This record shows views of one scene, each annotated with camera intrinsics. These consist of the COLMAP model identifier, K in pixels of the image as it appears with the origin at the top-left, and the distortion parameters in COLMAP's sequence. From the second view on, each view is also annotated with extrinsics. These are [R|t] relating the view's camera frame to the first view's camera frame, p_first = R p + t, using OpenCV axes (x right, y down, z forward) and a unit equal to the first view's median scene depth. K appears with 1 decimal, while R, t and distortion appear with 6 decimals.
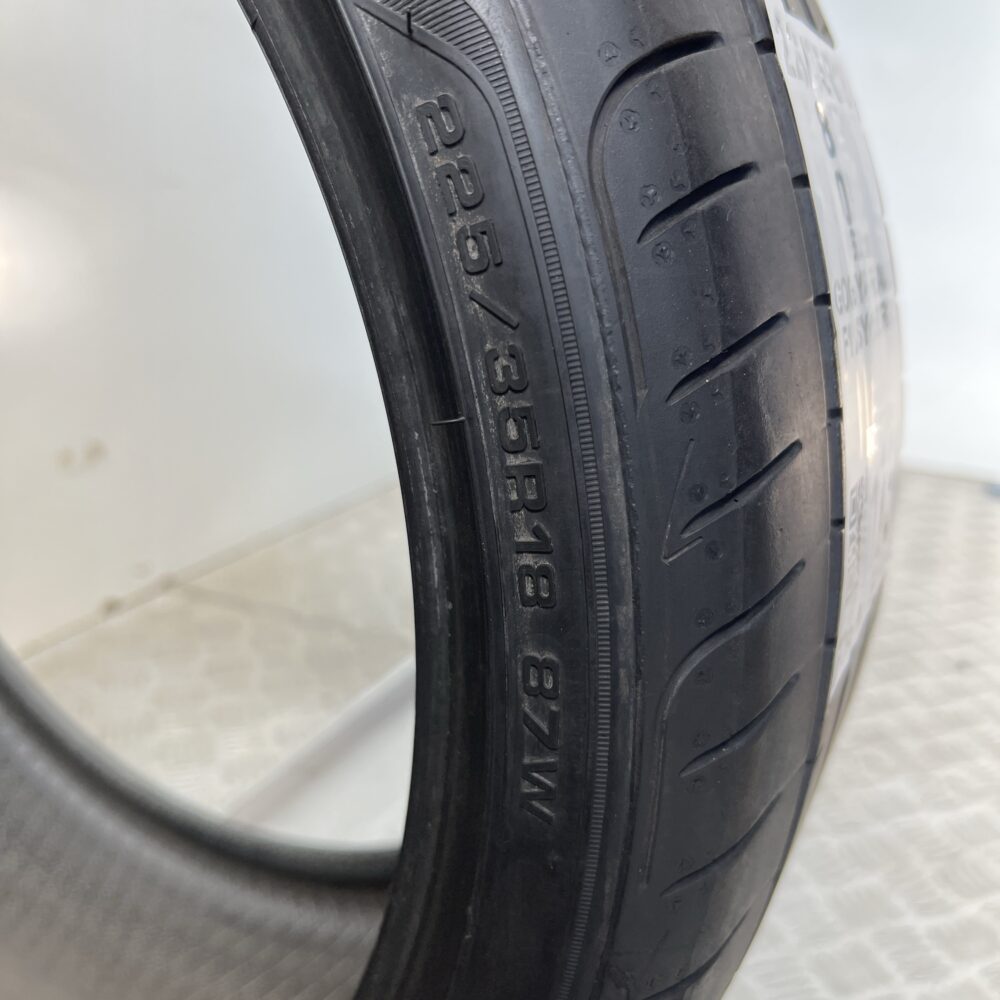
lens RADIAL K [[954.6, 0, 500.0], [0, 954.6, 500.0], [0, 0, 1]] dist [0.044597, -0.012569]
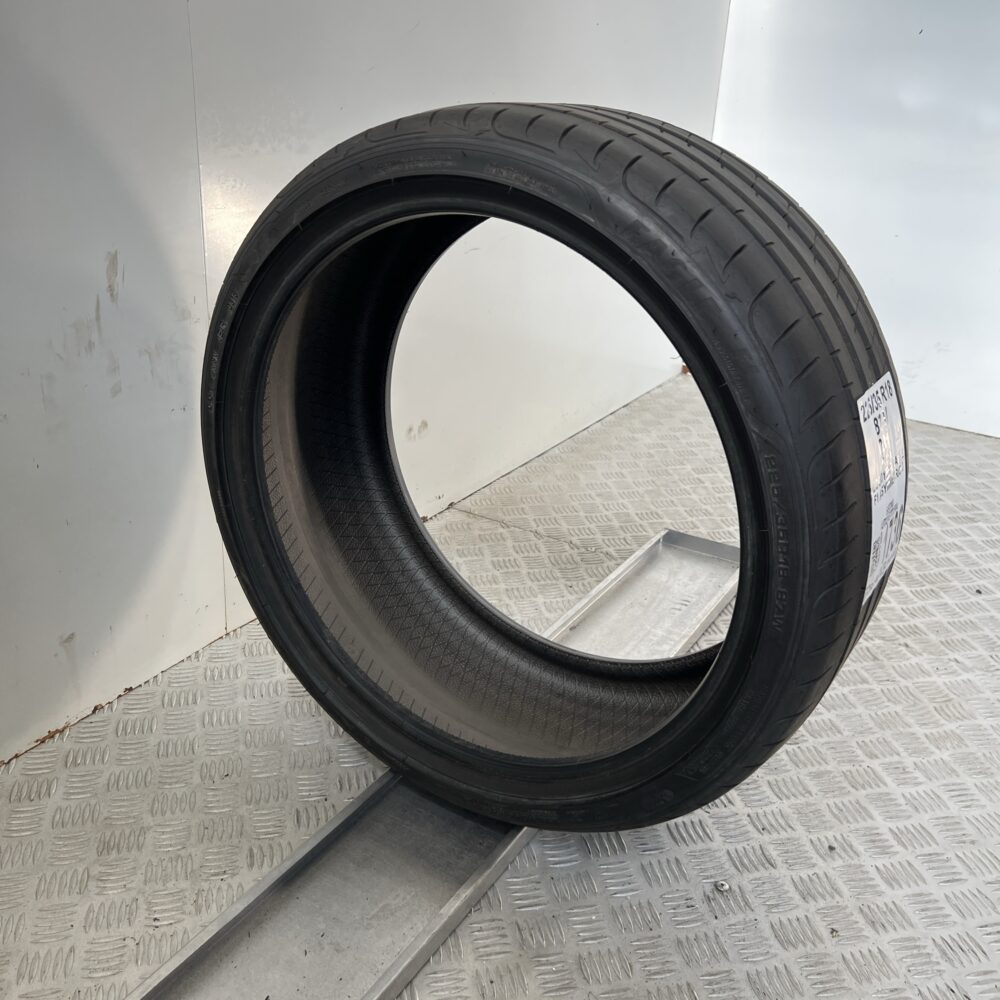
lens RADIAL K [[954.6, 0, 500.0], [0, 954.6, 500.0], [0, 0, 1]] dist [0.044597, -0.012569]
pose [[0.995090, 0.051383, -0.084588, -0.763944], [-0.041495, 0.992526, 0.114765, -0.579387], [0.089853, -0.110692, 0.989785, -2.821501]]
